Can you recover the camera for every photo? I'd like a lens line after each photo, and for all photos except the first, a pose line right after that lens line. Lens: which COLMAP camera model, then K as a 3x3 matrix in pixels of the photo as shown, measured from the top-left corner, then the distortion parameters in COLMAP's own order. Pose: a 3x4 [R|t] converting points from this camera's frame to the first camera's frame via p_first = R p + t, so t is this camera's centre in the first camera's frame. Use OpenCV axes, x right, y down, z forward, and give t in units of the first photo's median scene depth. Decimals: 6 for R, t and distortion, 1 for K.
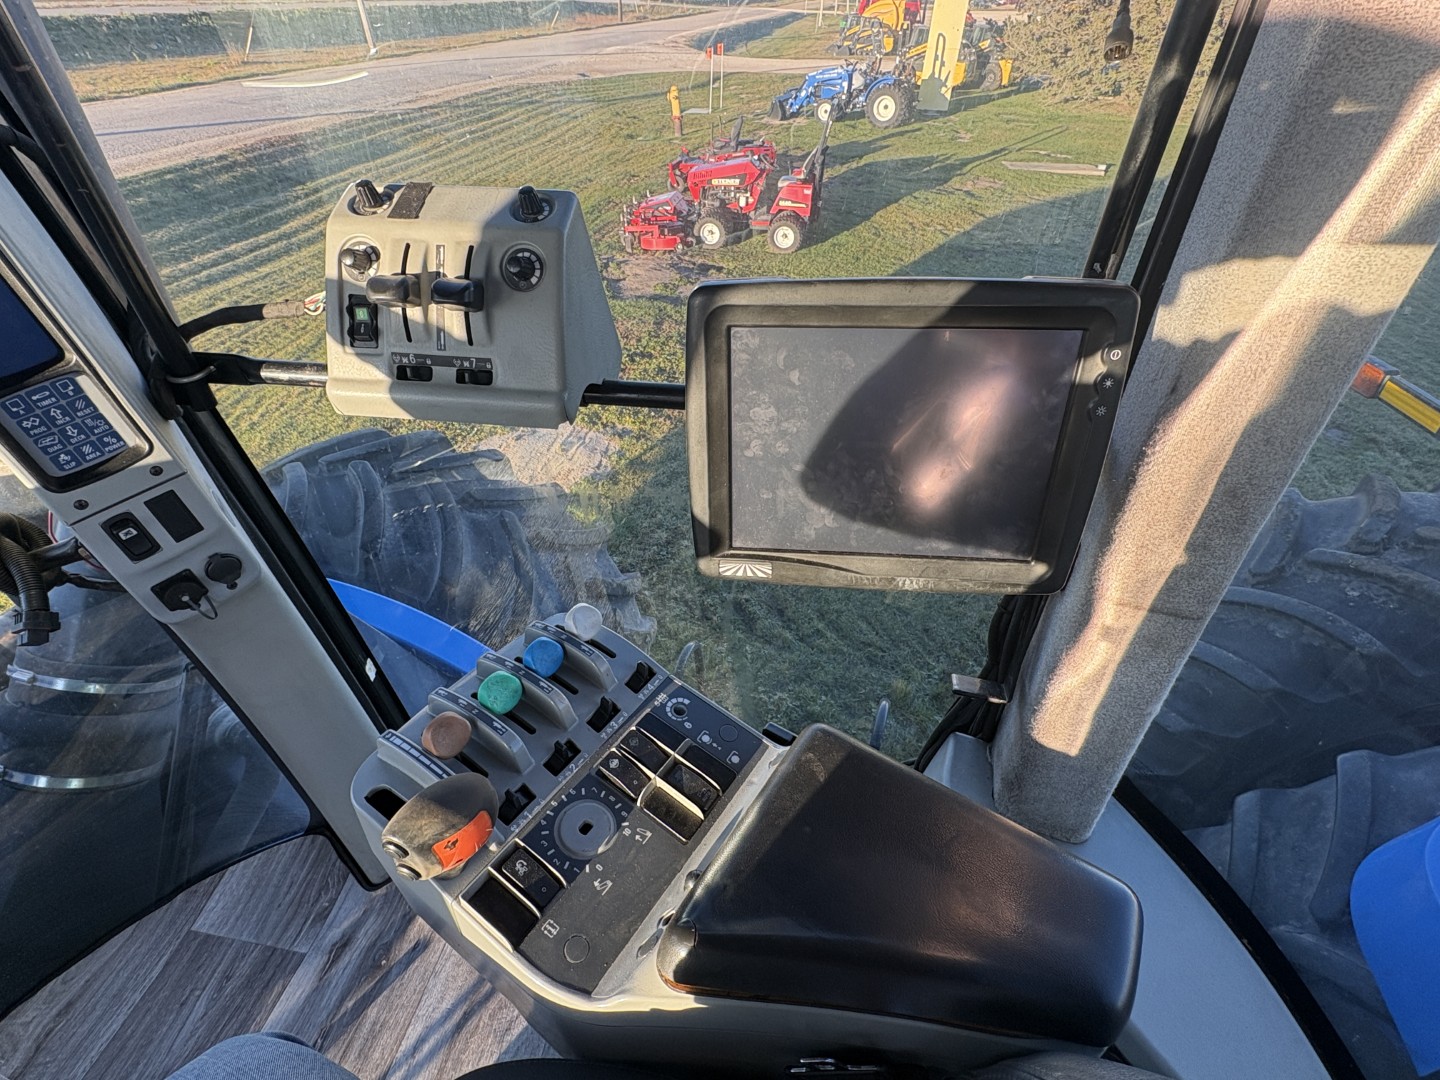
lens RADIAL K [[689.4, 0, 713.5], [0, 689.4, 541.6], [0, 0, 1]] dist [-0.000428, -0.001297]
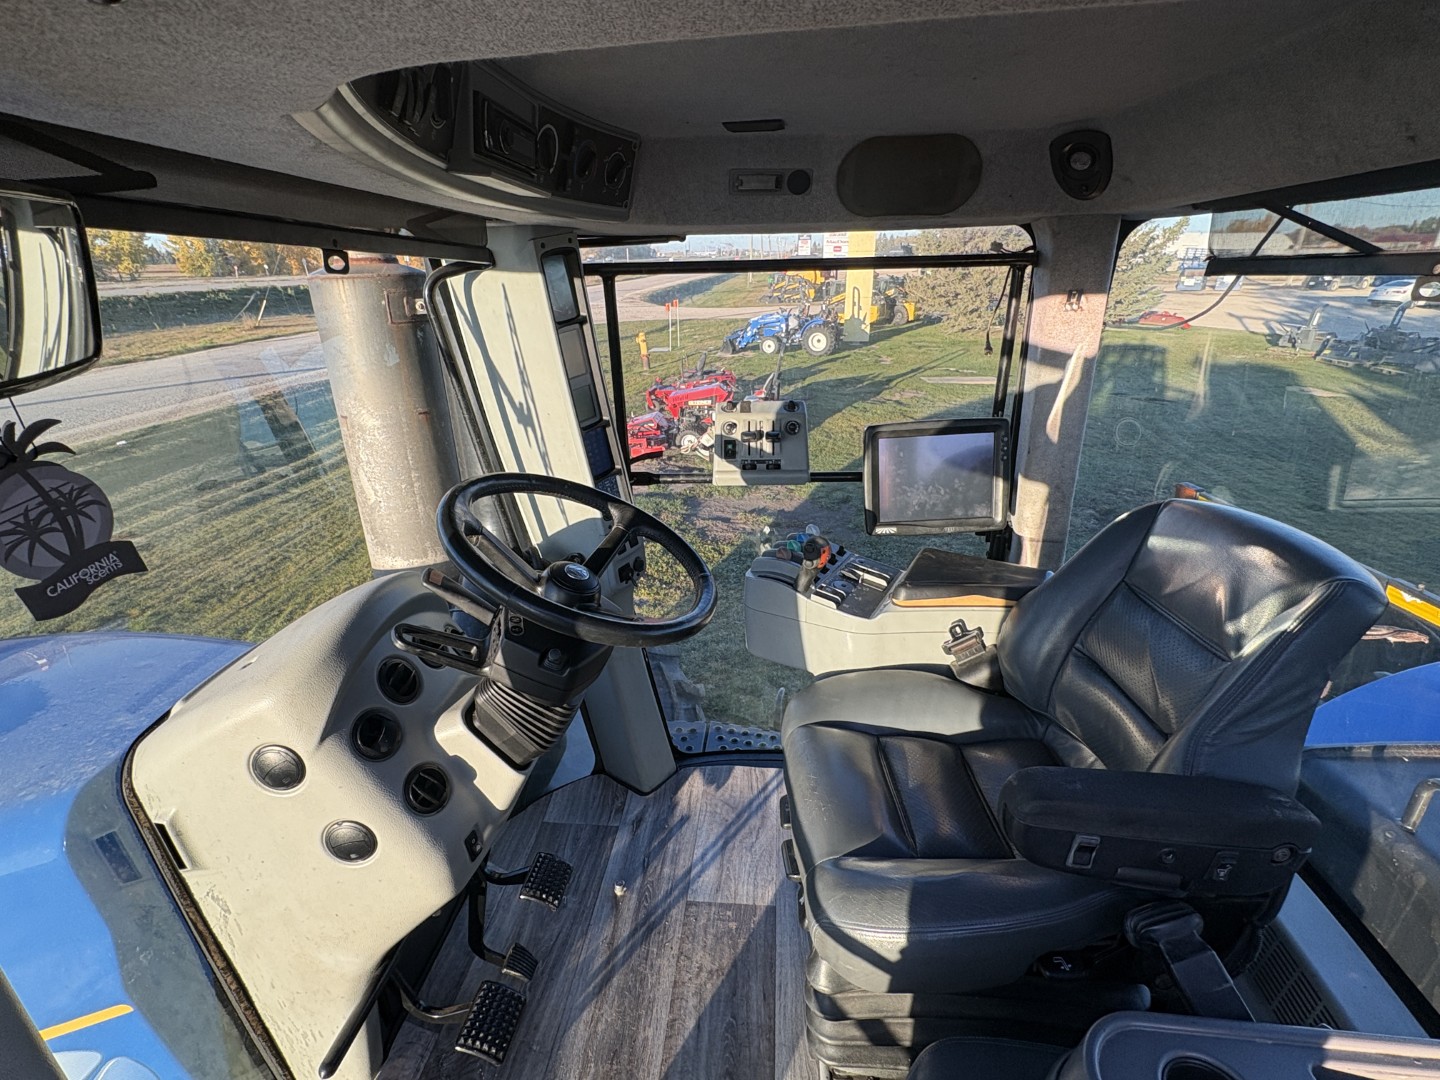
lens RADIAL K [[689.4, 0, 720.4], [0, 689.4, 541.4], [0, 0, 1]] dist [-0.000428, -0.001297]
pose [[0.995859, -0.058590, 0.069510, -0.039524], [0.075650, 0.958108, -0.276237, 0.039162], [-0.050414, 0.280352, 0.958573, -0.075033]]
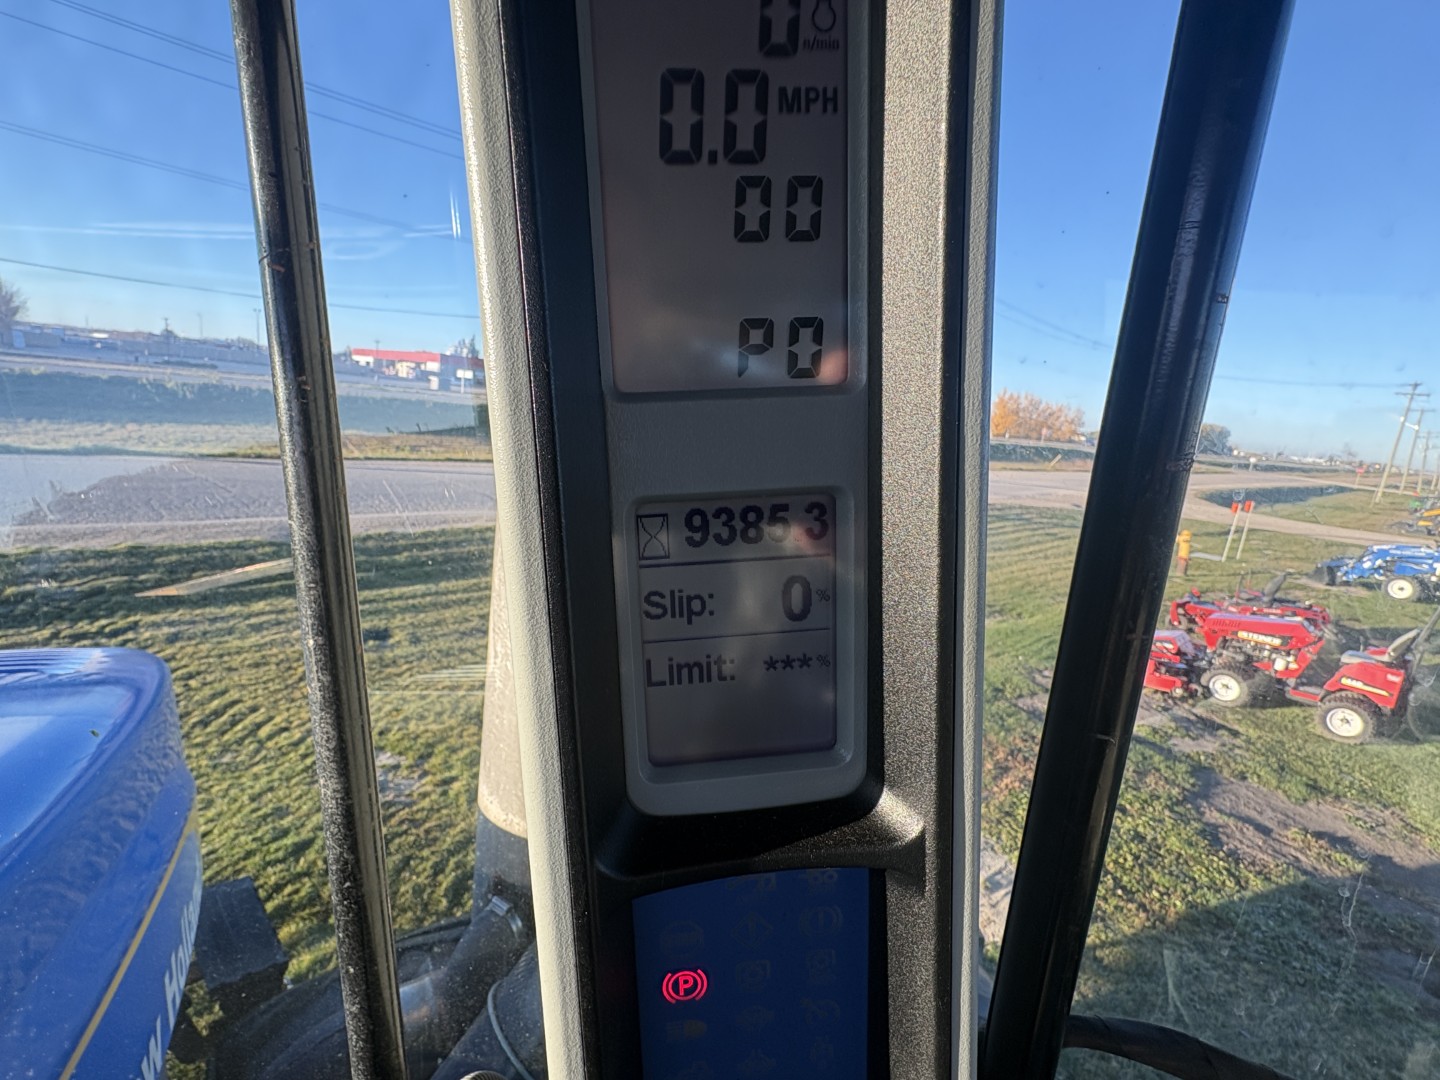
lens RADIAL K [[689.4, 0, 693.0], [0, 689.4, 548.7], [0, 0, 1]] dist [-0.000428, -0.001297]
pose [[0.787328, 0.193401, -0.585416, -0.049193], [-0.451479, 0.827482, -0.333825, -0.020077], [0.419859, 0.527133, 0.738816, 0.032820]]
